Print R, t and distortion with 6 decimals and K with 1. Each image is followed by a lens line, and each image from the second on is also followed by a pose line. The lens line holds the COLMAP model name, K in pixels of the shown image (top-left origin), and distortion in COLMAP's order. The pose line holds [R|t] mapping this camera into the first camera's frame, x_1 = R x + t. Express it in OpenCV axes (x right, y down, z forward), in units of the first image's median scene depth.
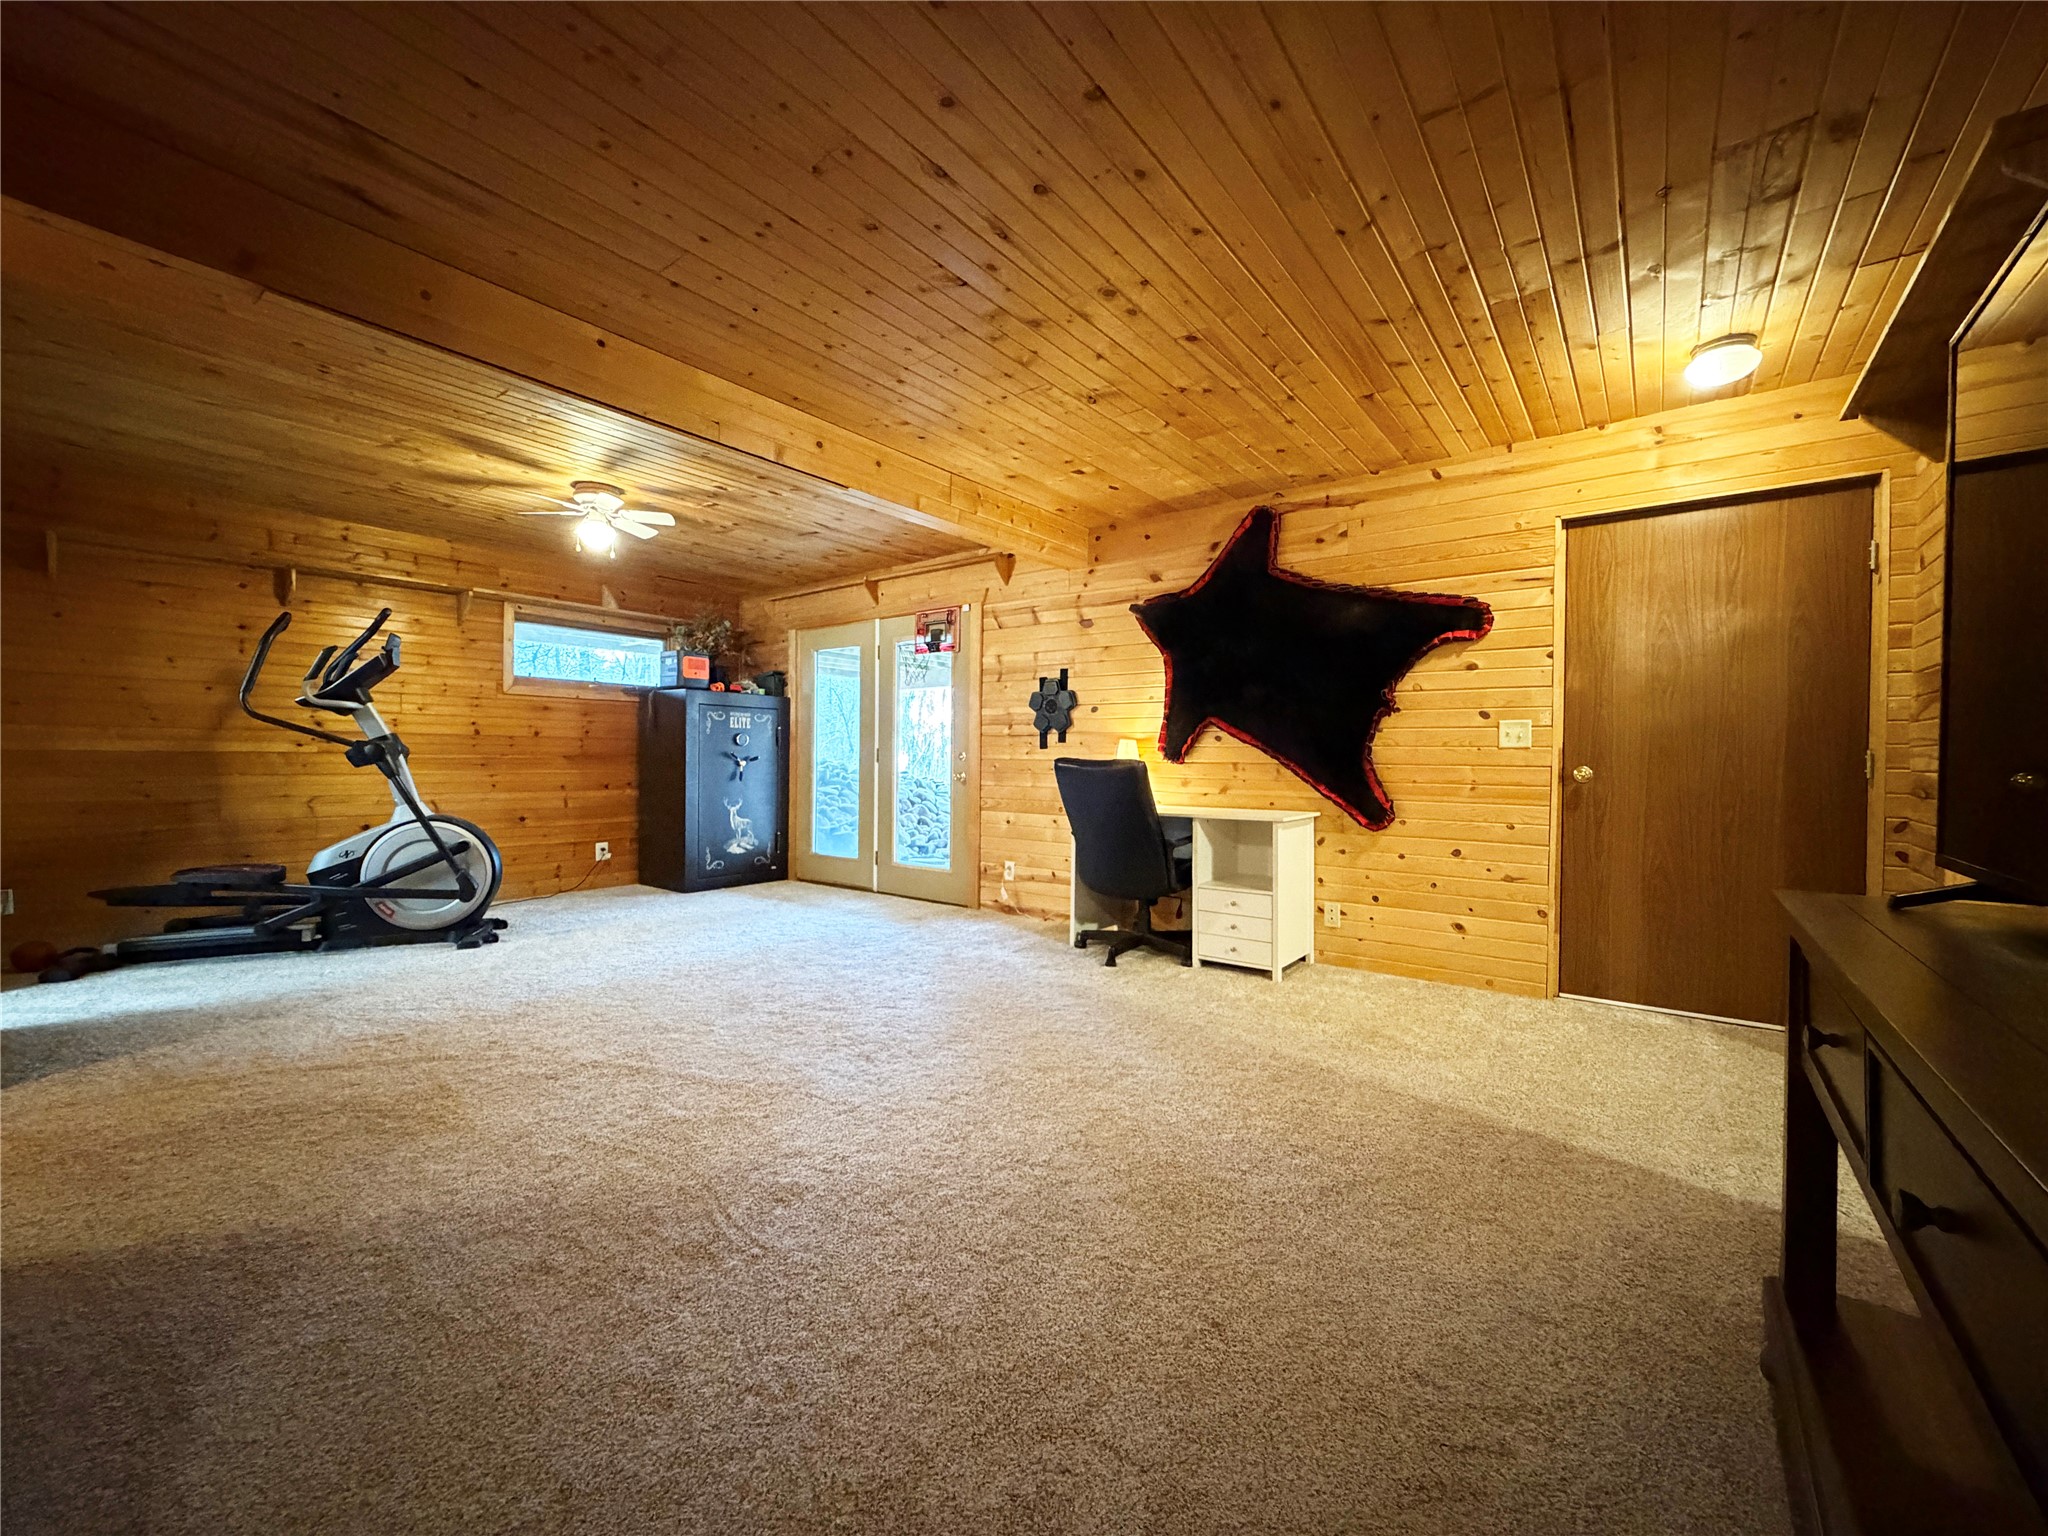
lens RADIAL K [[824.5, 0, 1022.0], [0, 824.5, 772.3], [0, 0, 1]] dist [-0.001850, 0.000265]
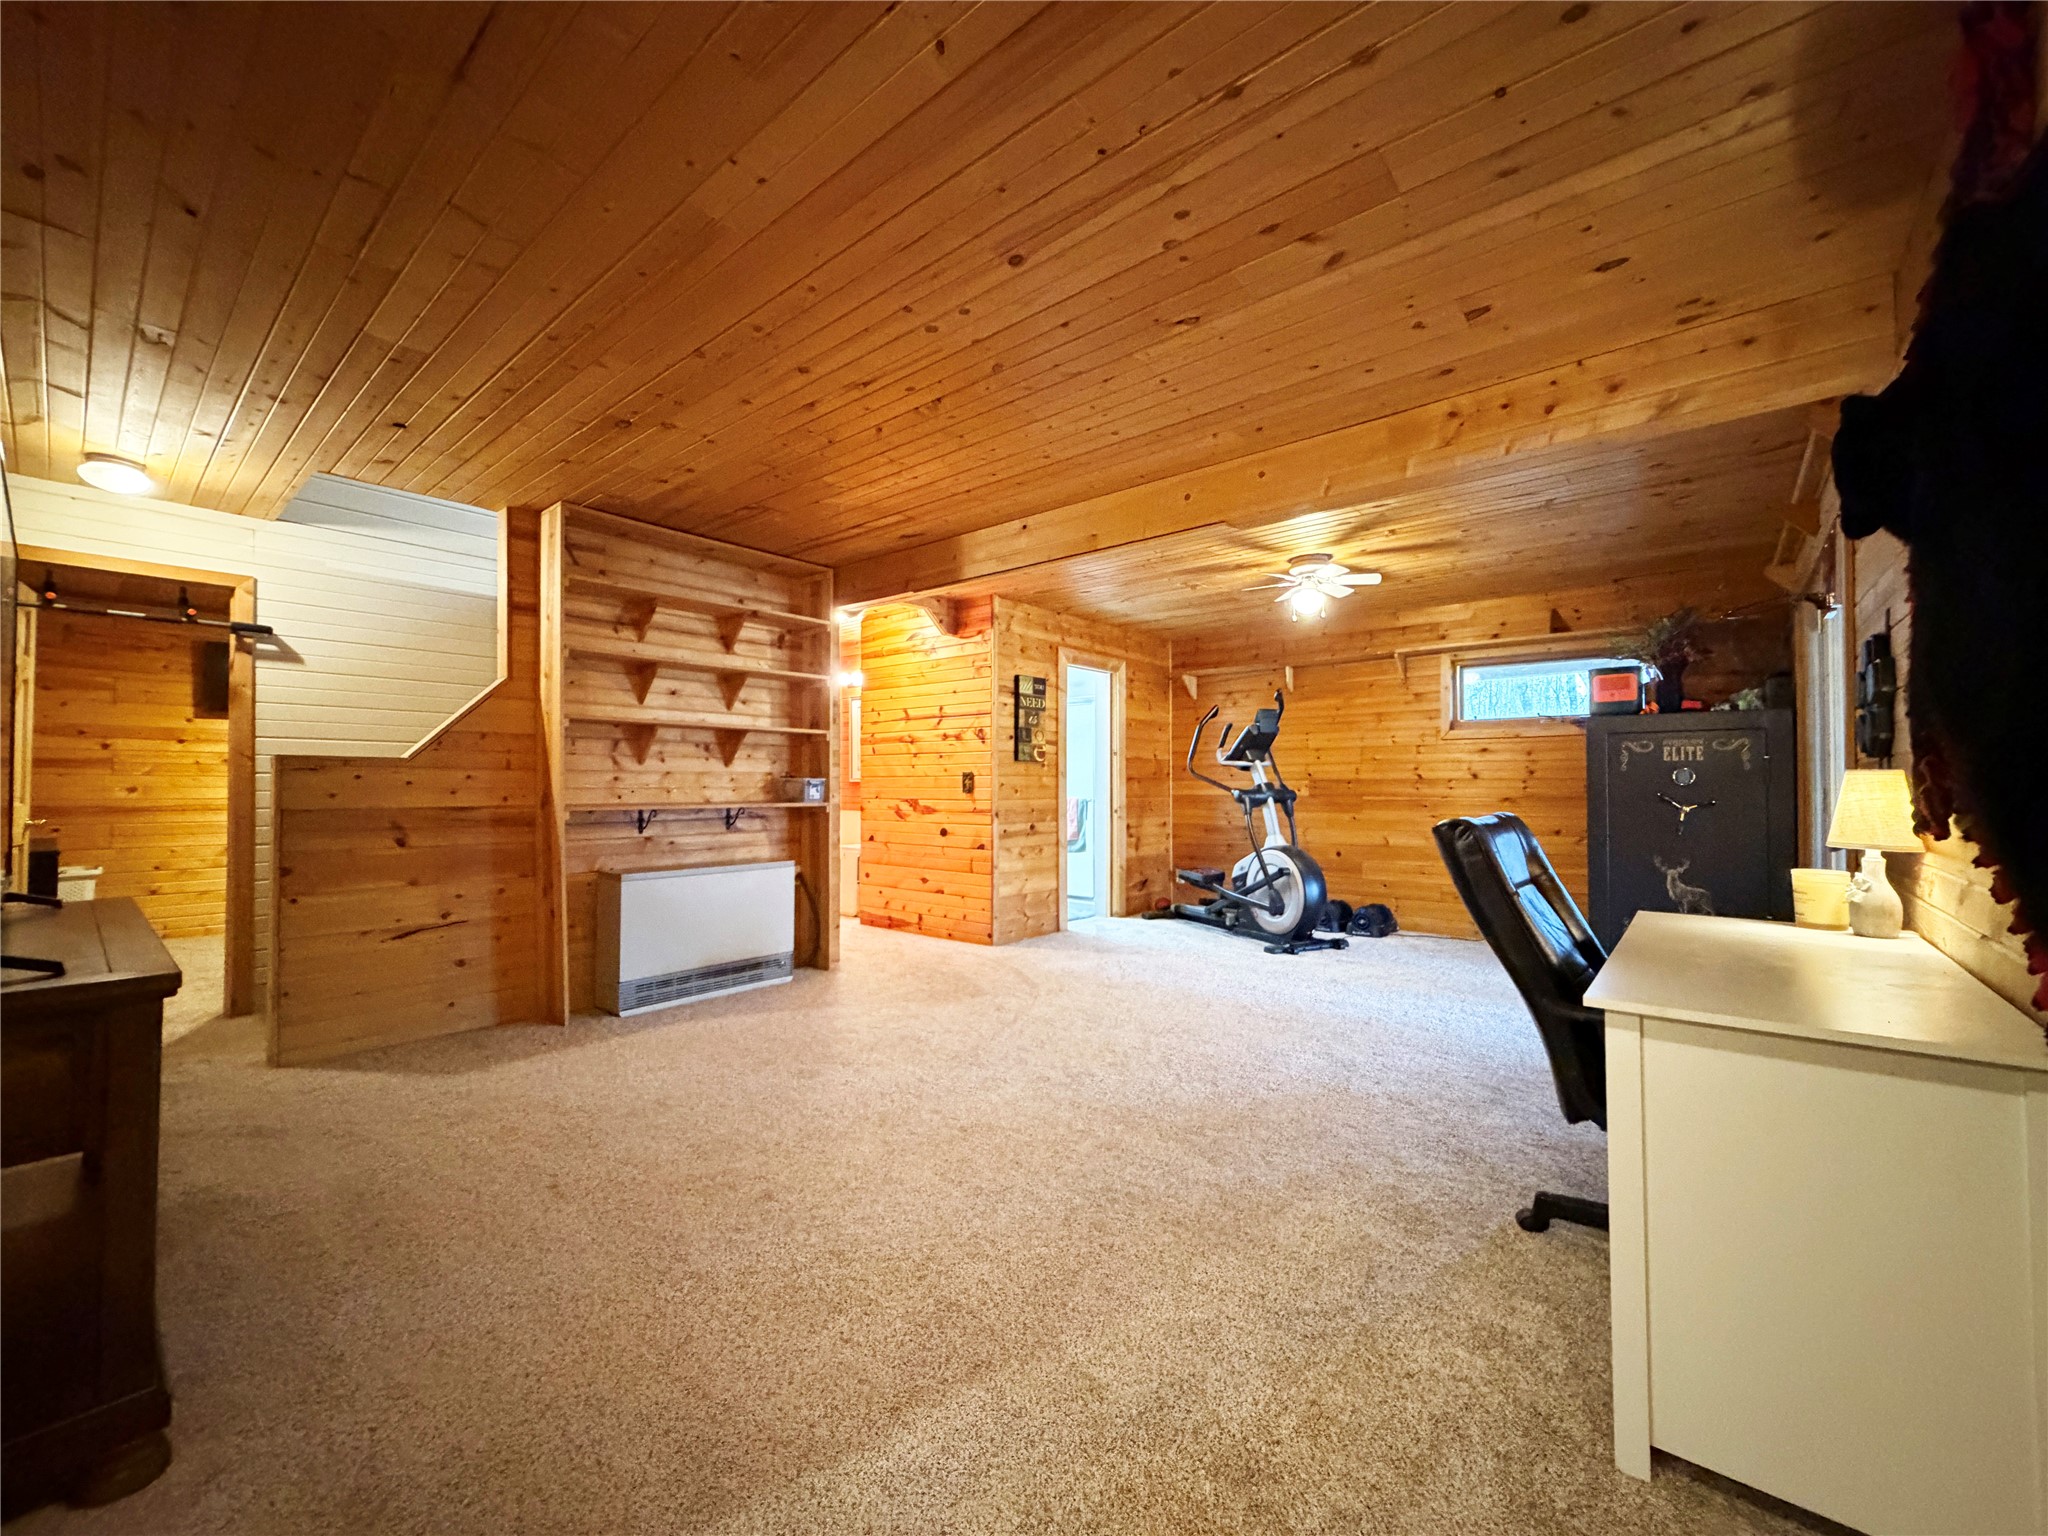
lens RADIAL K [[824.5, 0, 1022.0], [0, 824.5, 772.3], [0, 0, 1]] dist [-0.001850, 0.000265]
pose [[-0.052362, -0.022945, -0.998365, 0.578611], [-0.014959, 0.999642, -0.022189, -0.026400], [0.998516, 0.013773, -0.052687, 0.645902]]
